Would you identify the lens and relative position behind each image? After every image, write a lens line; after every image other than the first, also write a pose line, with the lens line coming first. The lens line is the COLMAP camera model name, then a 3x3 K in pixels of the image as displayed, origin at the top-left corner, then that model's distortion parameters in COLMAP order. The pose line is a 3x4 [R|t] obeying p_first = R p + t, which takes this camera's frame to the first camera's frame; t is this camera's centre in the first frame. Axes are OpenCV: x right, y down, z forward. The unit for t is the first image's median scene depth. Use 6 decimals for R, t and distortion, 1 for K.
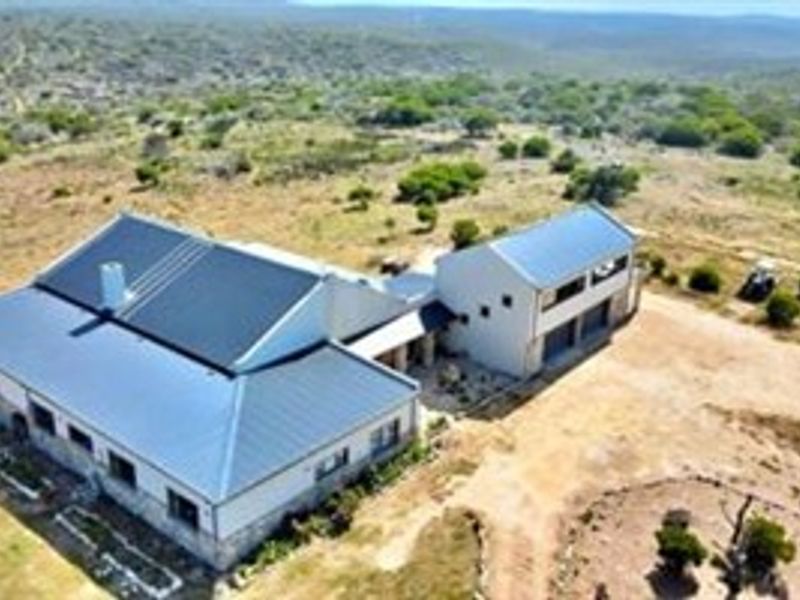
lens RADIAL K [[800.8, 0, 400.0], [0, 800.8, 300.0], [0, 0, 1]] dist [0.013509, 0.013133]
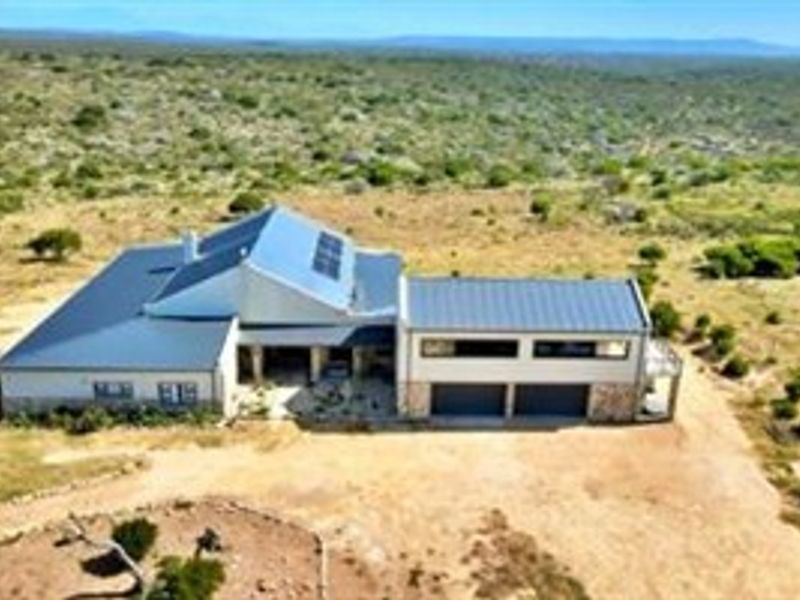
lens RADIAL K [[800.8, 0, 400.0], [0, 800.8, 300.0], [0, 0, 1]] dist [0.013509, 0.013133]
pose [[0.660197, 0.221318, -0.717745, 0.896492], [-0.269690, 0.961726, 0.048483, -0.094657], [0.701004, 0.161560, 0.694616, 0.337904]]
